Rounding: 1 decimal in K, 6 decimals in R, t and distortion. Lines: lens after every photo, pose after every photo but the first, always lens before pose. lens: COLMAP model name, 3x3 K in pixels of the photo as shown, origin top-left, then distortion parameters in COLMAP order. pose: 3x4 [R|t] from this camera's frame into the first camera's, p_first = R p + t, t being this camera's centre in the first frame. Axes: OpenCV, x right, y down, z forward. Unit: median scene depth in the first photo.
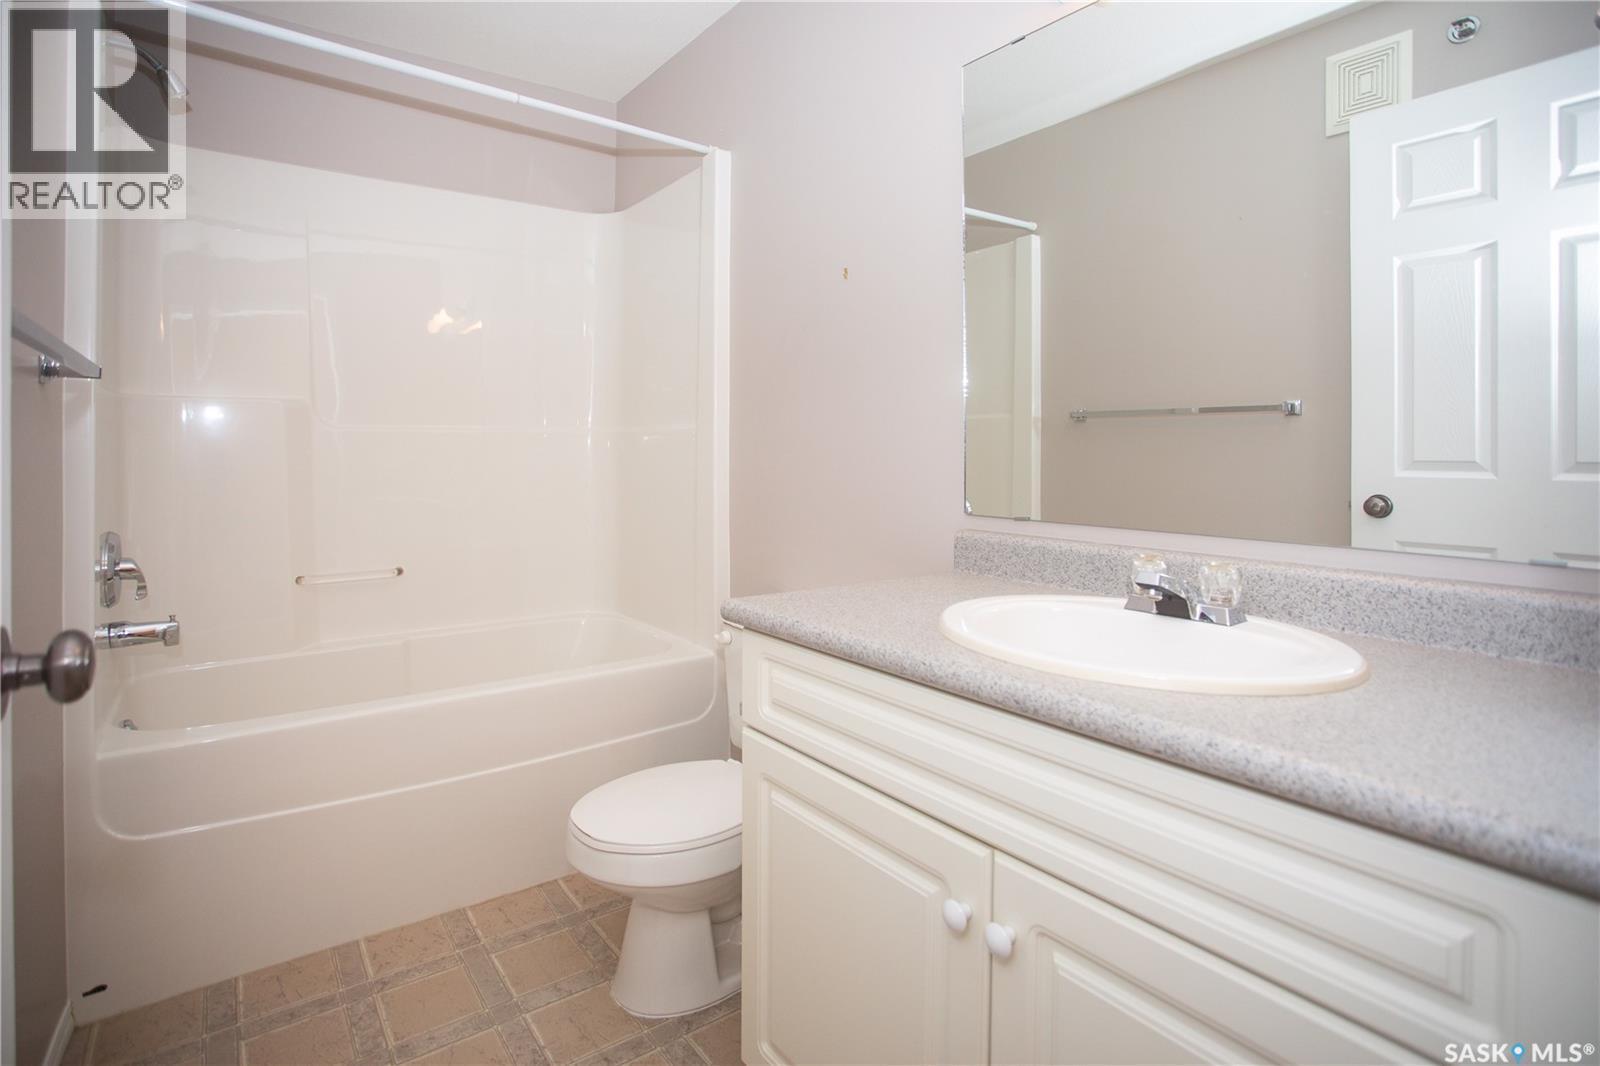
lens RADIAL K [[839.0, 0, 800.1], [0, 839.0, 432.7], [0, 0, 1]] dist [-0.063989, 0.028049]
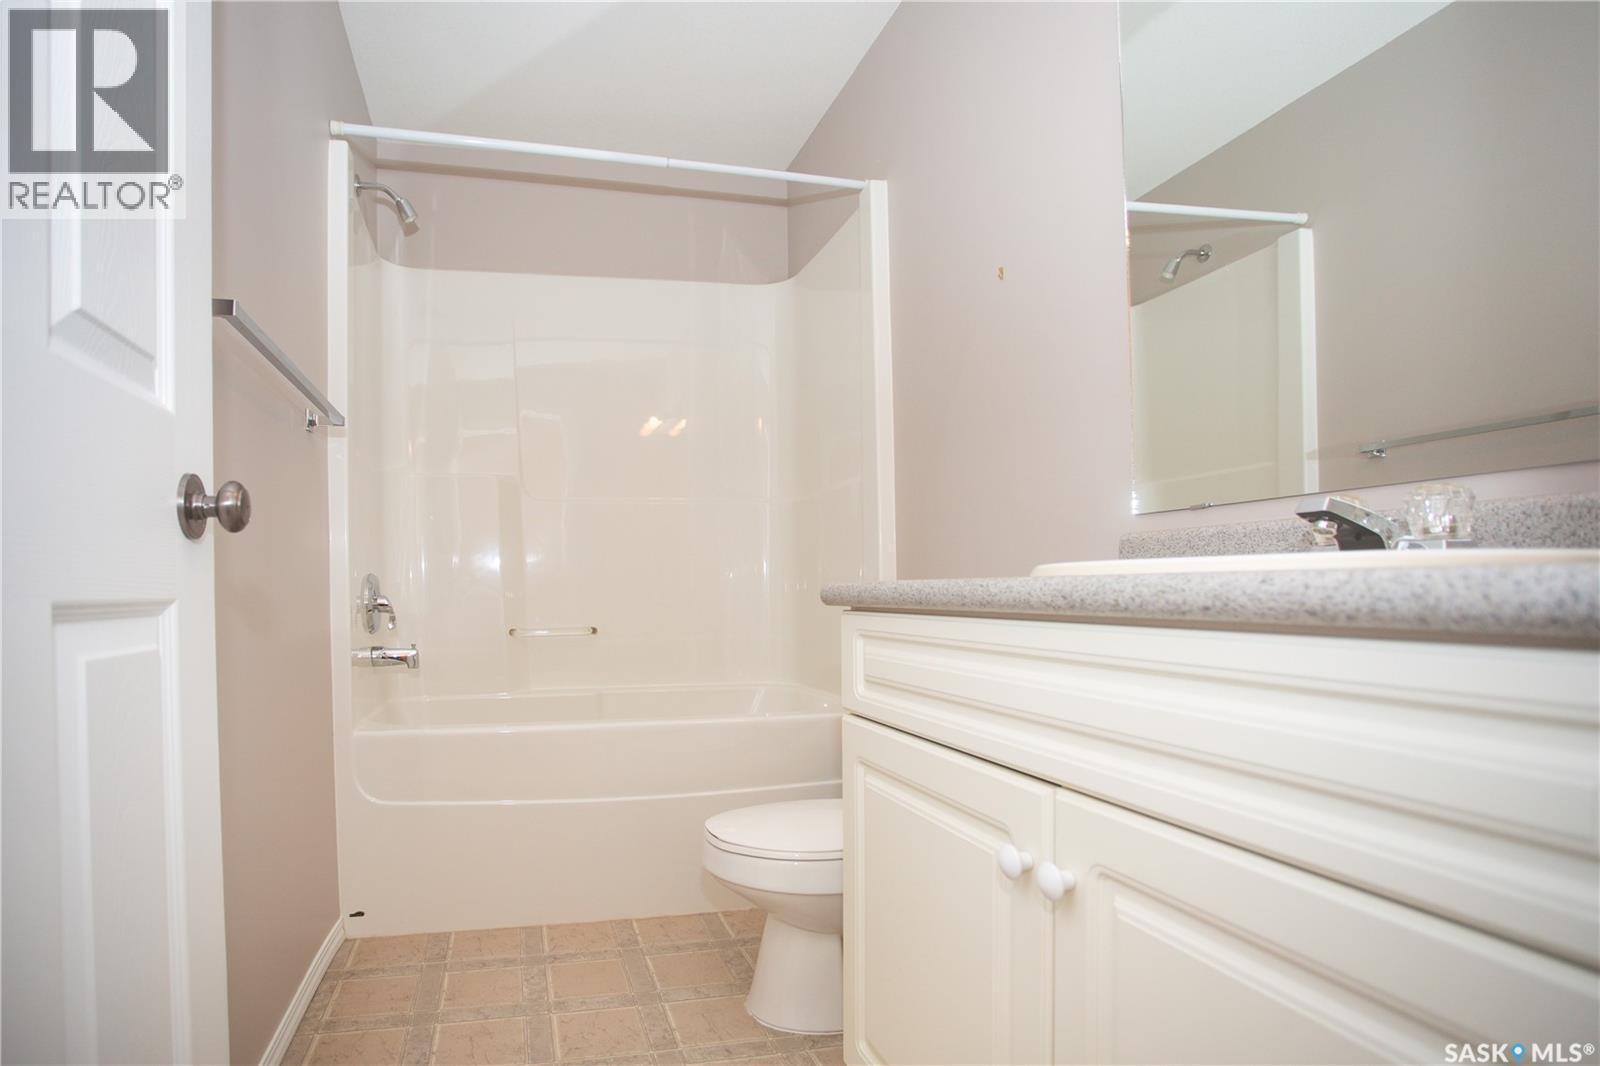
lens RADIAL K [[859.8, 0, 645.9], [0, 859.8, 591.3], [0, 0, 1]] dist [-0.040197, 0.013553]
pose [[0.894557, -0.009610, -0.446850, 0.147148], [0.017795, 0.999742, 0.014124, 0.163572], [0.446599, -0.020586, 0.894498, 0.004304]]
